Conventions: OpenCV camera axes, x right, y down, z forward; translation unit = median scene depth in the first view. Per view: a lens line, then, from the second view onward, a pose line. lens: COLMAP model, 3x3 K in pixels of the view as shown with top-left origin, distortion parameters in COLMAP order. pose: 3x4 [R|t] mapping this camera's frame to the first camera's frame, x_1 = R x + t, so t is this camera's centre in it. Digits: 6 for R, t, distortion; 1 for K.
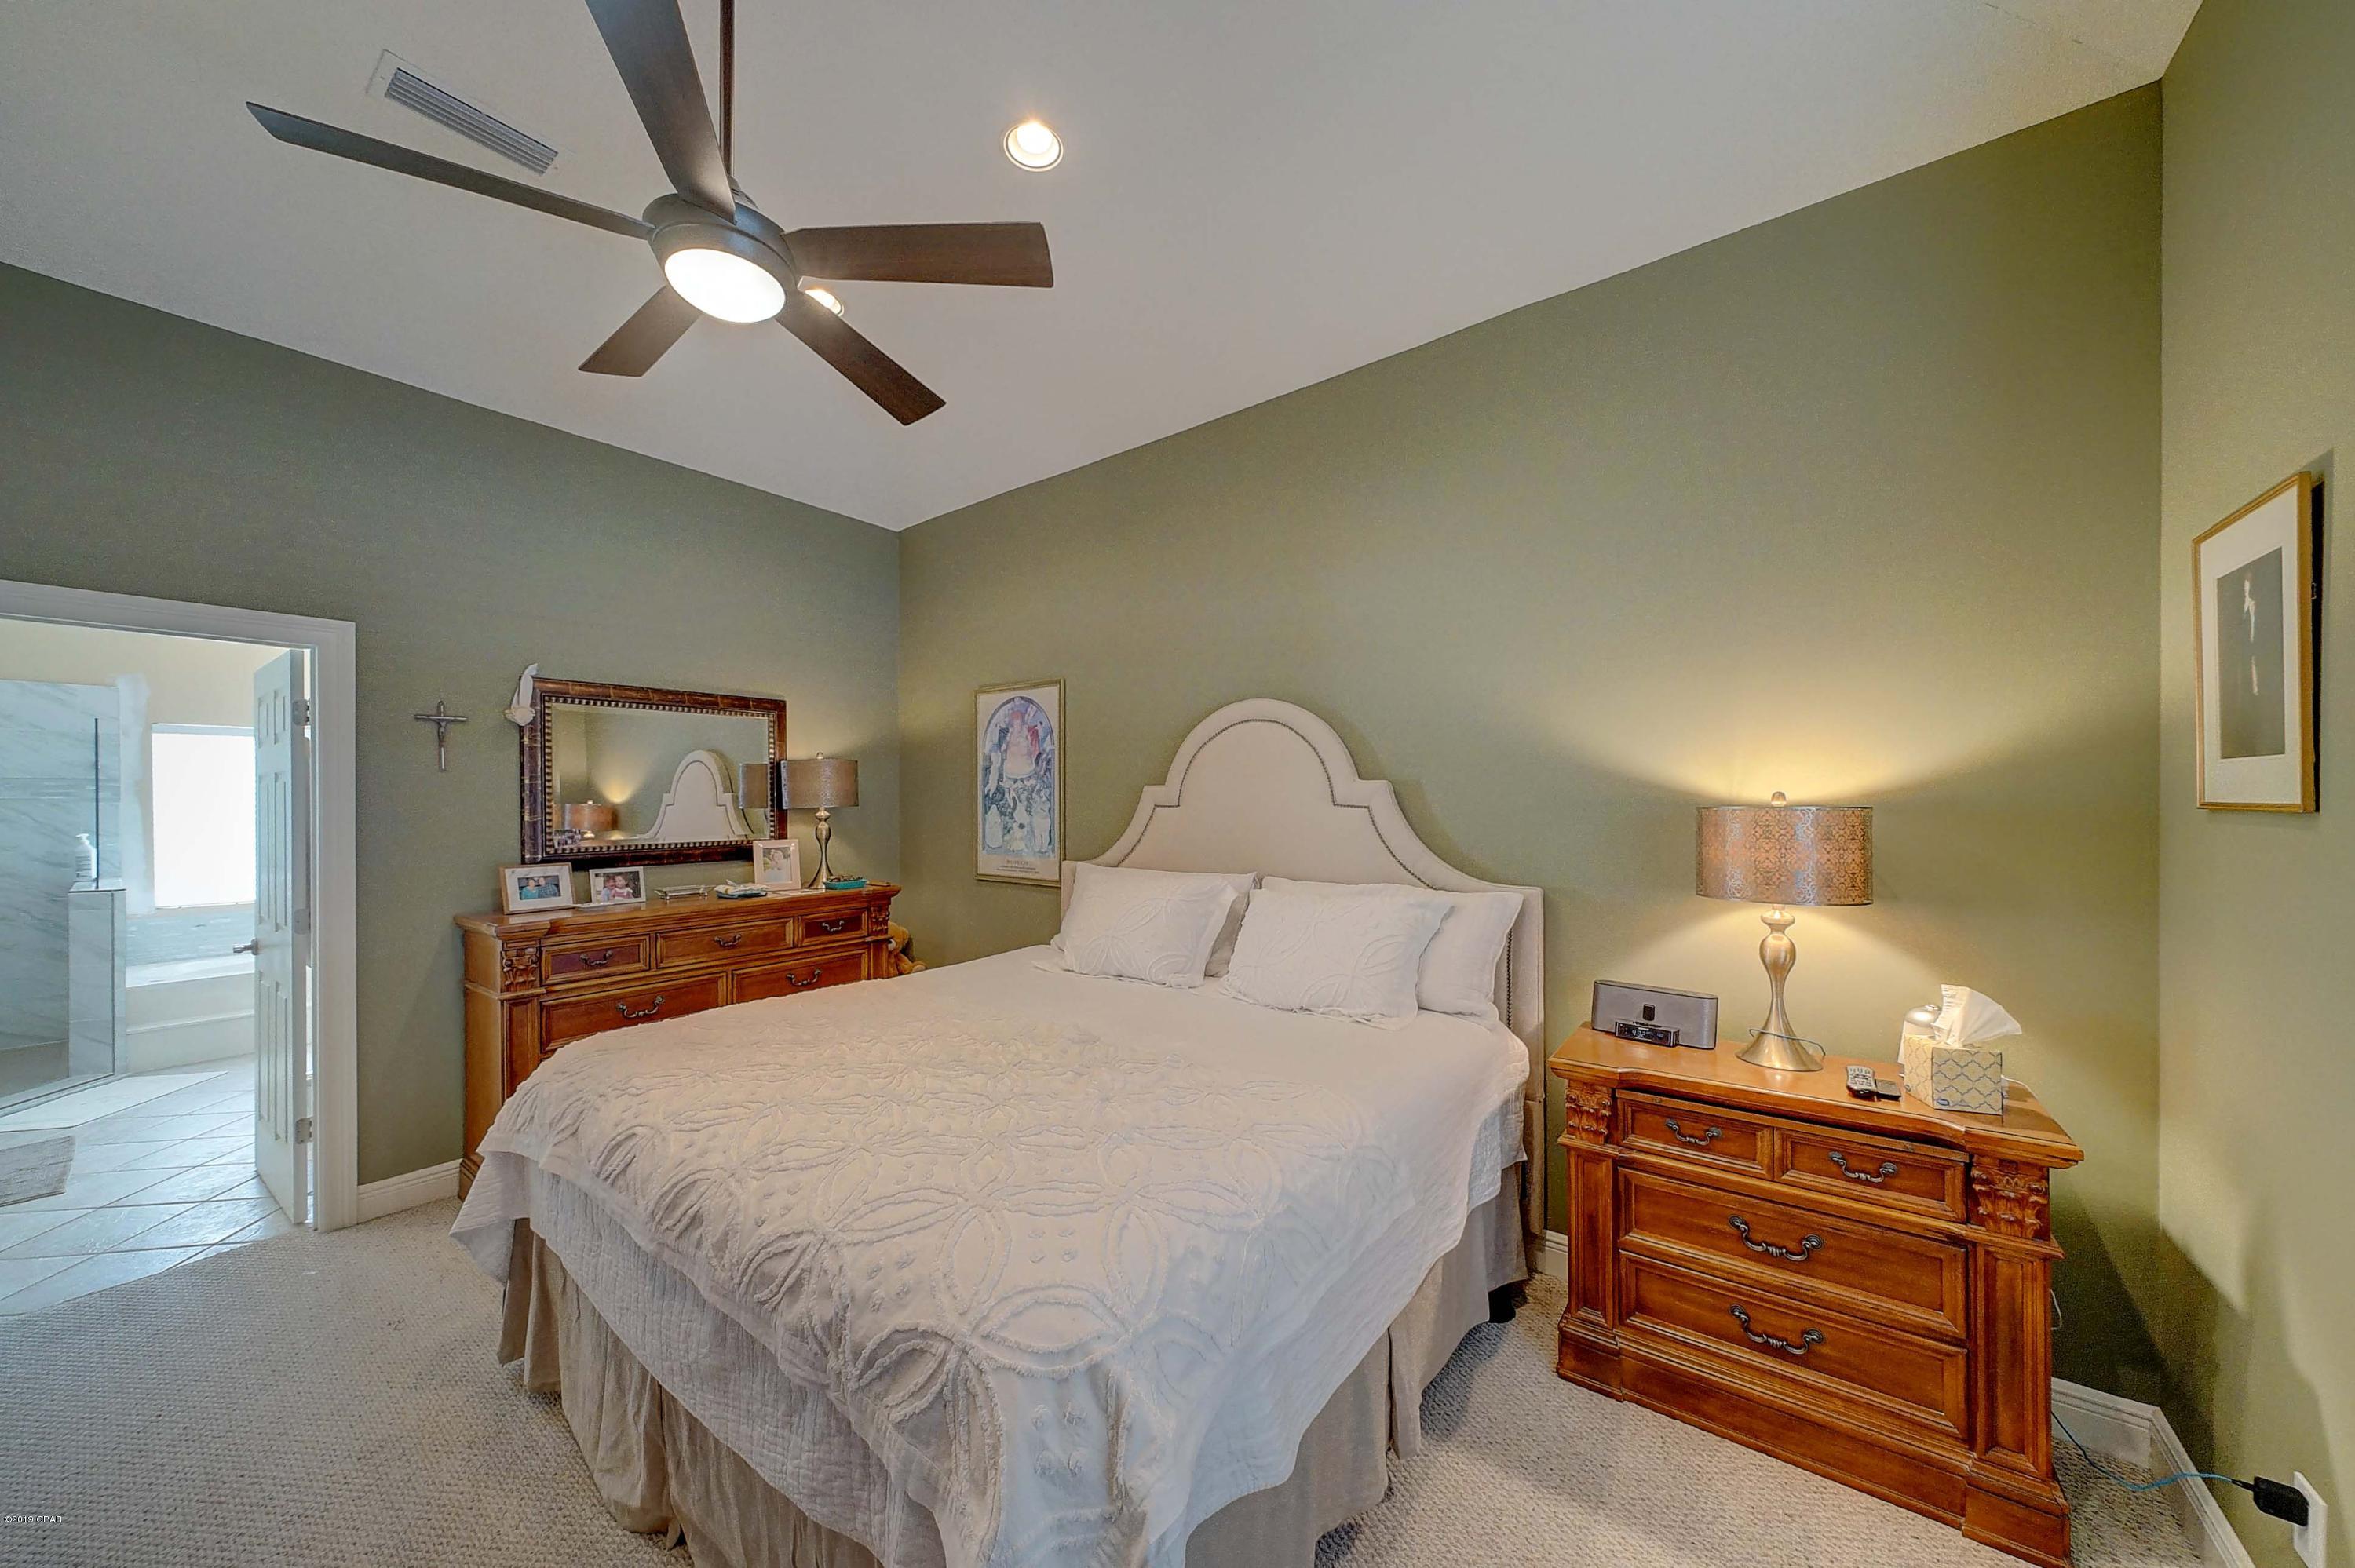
lens RADIAL K [[814.3, 0, 1164.9], [0, 814.3, 799.3], [0, 0, 1]] dist [-0.001525, 0.000036]
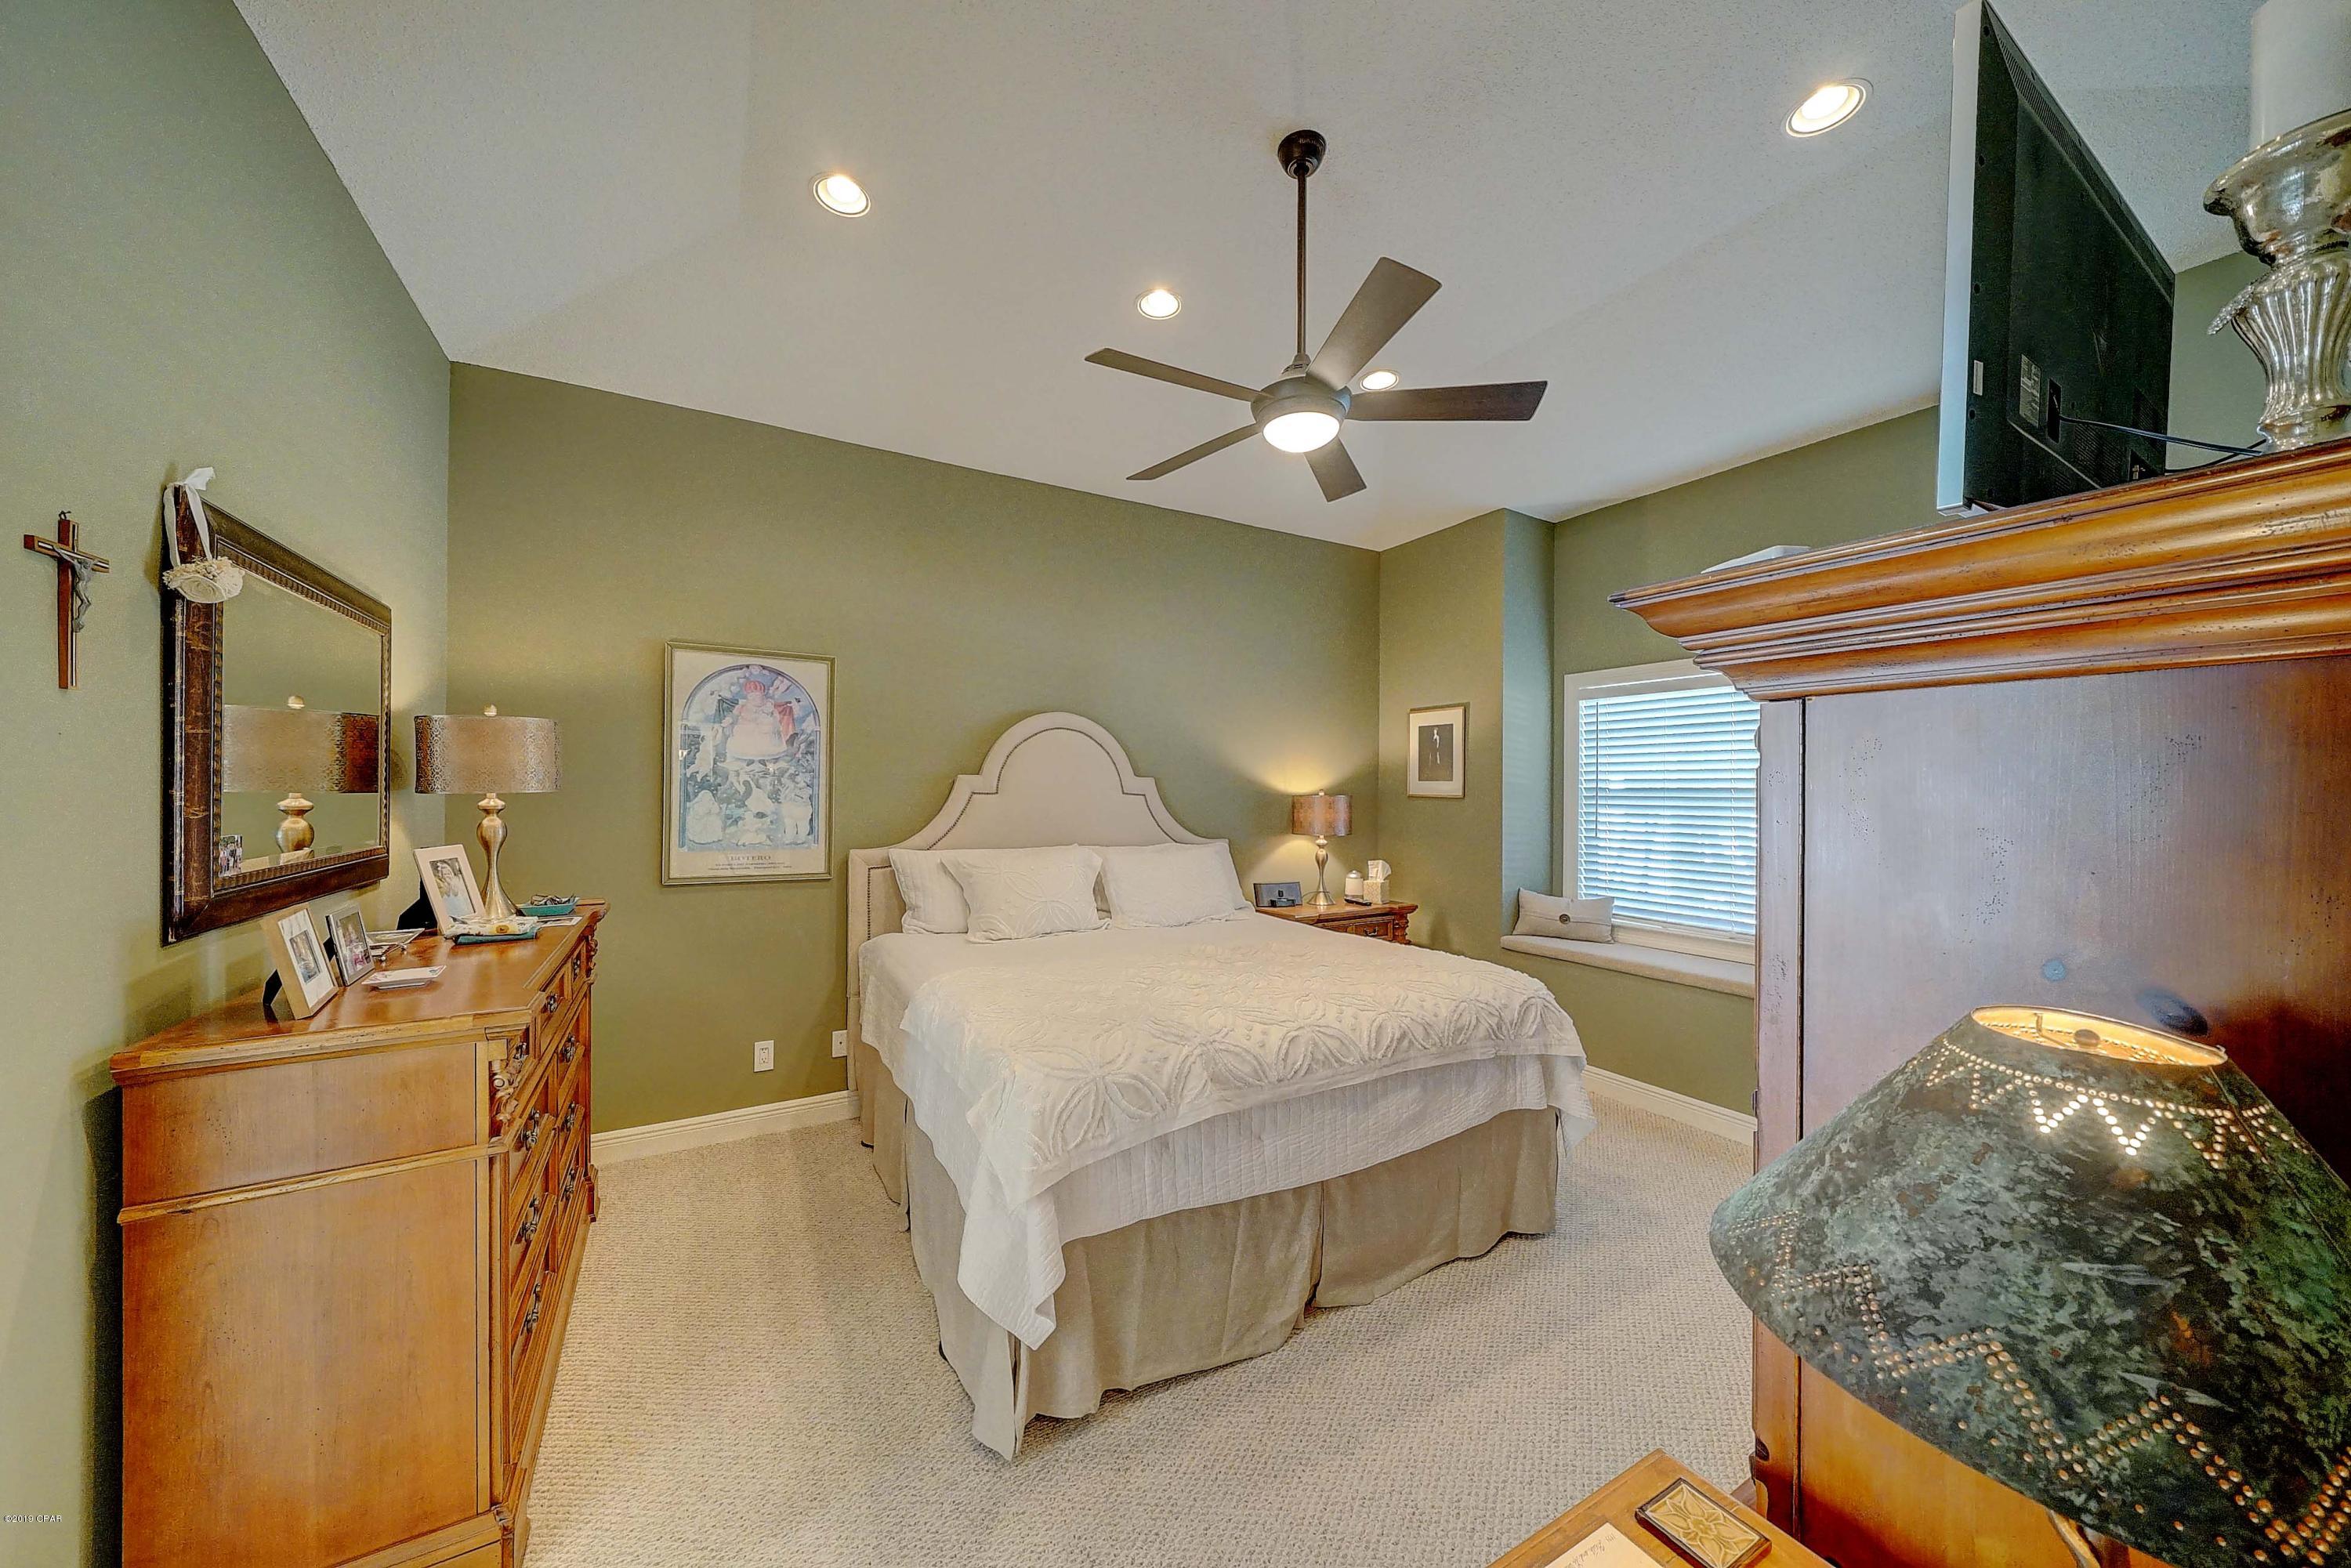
lens RADIAL K [[813.0, 0, 1161.8], [0, 813.0, 791.1], [0, 0, 1]] dist [-0.001525, 0.000036]
pose [[0.370223, 0.011102, 0.928877, -0.822649], [-0.008324, 0.999928, -0.008634, 0.010909], [-0.928906, -0.004535, 0.370289, 0.287402]]
